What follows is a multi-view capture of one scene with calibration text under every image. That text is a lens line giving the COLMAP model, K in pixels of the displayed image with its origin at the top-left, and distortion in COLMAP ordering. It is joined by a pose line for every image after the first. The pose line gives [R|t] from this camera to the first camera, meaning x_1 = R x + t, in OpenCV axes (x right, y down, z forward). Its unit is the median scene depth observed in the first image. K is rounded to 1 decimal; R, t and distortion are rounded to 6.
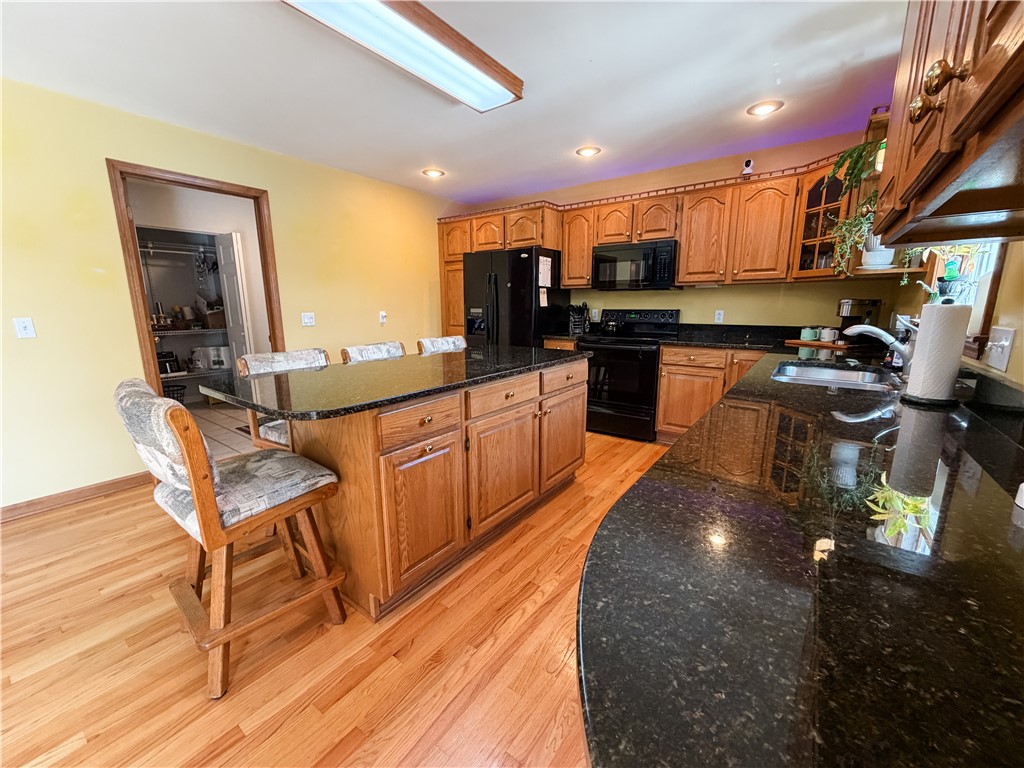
lens RADIAL K [[407.5, 0, 513.3], [0, 407.5, 381.2], [0, 0, 1]] dist [0.000636, -0.000262]
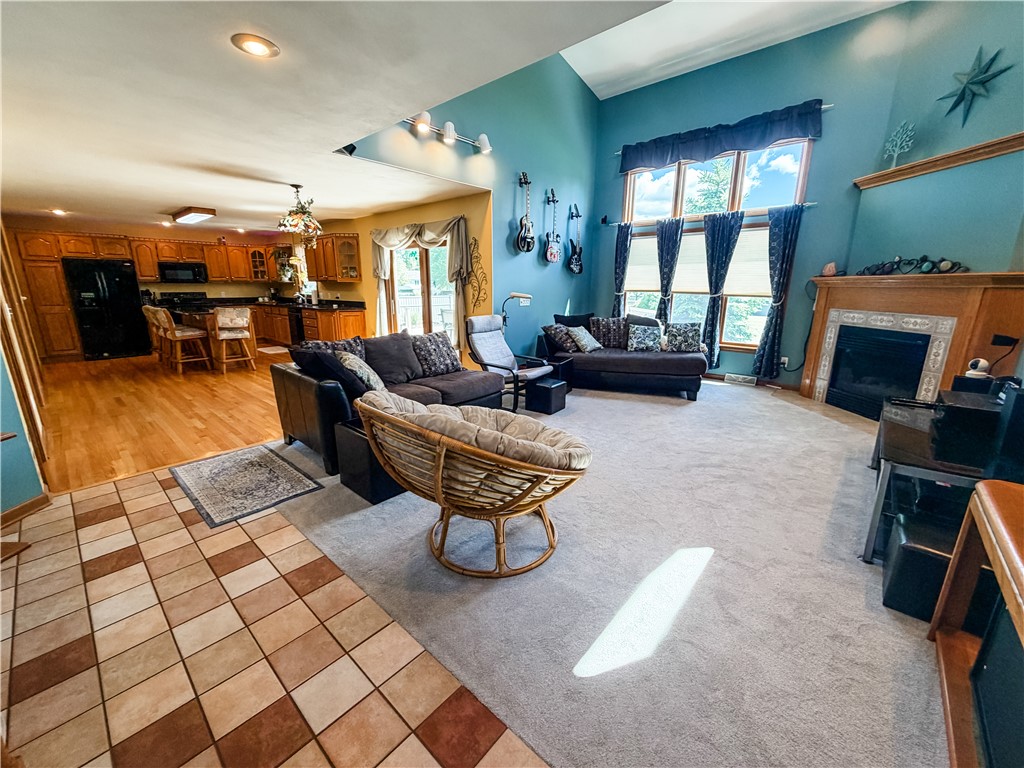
lens RADIAL K [[407.5, 0, 508.7], [0, 407.5, 383.8], [0, 0, 1]] dist [0.000636, -0.000262]
pose [[0.103371, -0.226459, 0.968520, -1.750576], [0.187589, 0.960701, 0.204609, 0.172385], [-0.976793, 0.160533, 0.141790, -0.913427]]
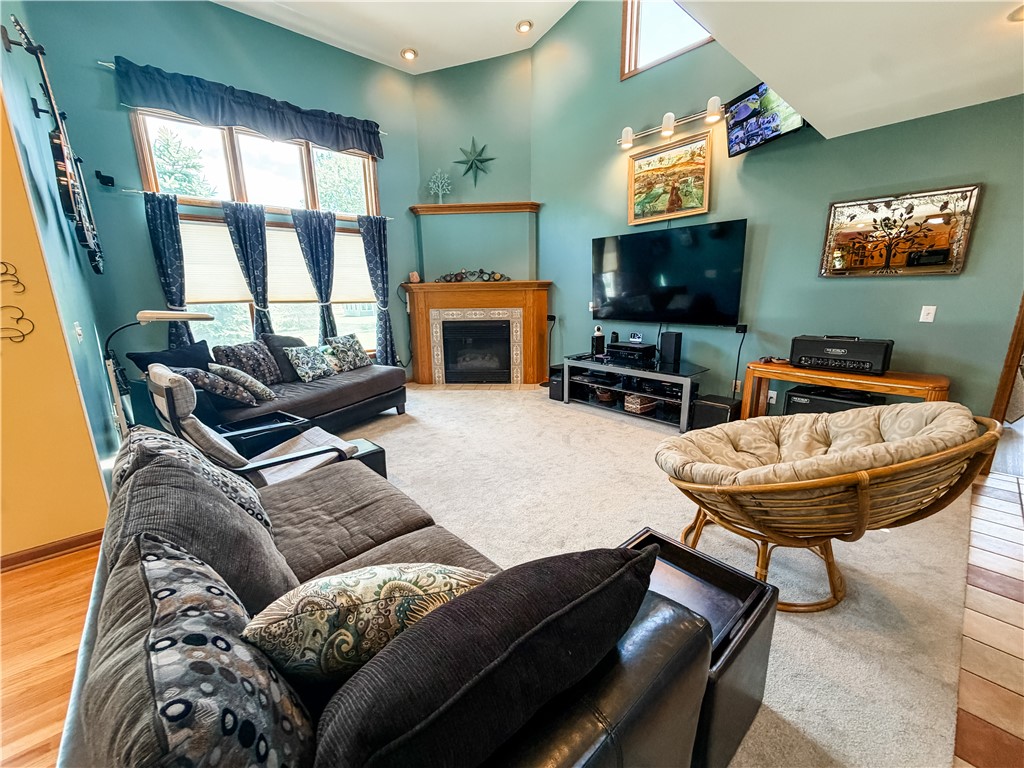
lens RADIAL K [[407.5, 0, 507.1], [0, 407.5, 385.8], [0, 0, 1]] dist [0.000636, -0.000262]
pose [[-0.973894, -0.026200, 0.225486, -1.054062], [0.068846, 0.912443, 0.403371, 0.060581], [-0.216311, 0.408365, -0.886819, -0.344602]]
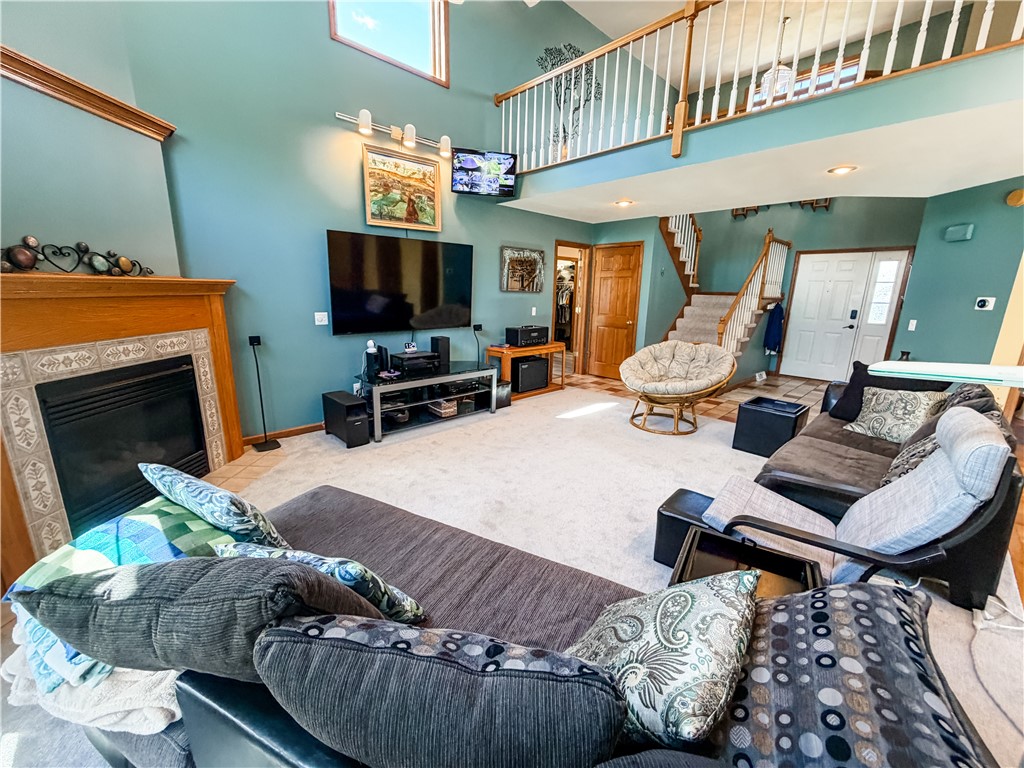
lens RADIAL K [[407.5, 0, 509.7], [0, 407.5, 386.5], [0, 0, 1]] dist [0.000636, -0.000262]
pose [[-0.180673, 0.233770, -0.955358, -0.110217], [-0.206700, 0.940626, 0.269255, 0.170908], [0.961578, 0.246119, -0.121625, -1.075119]]
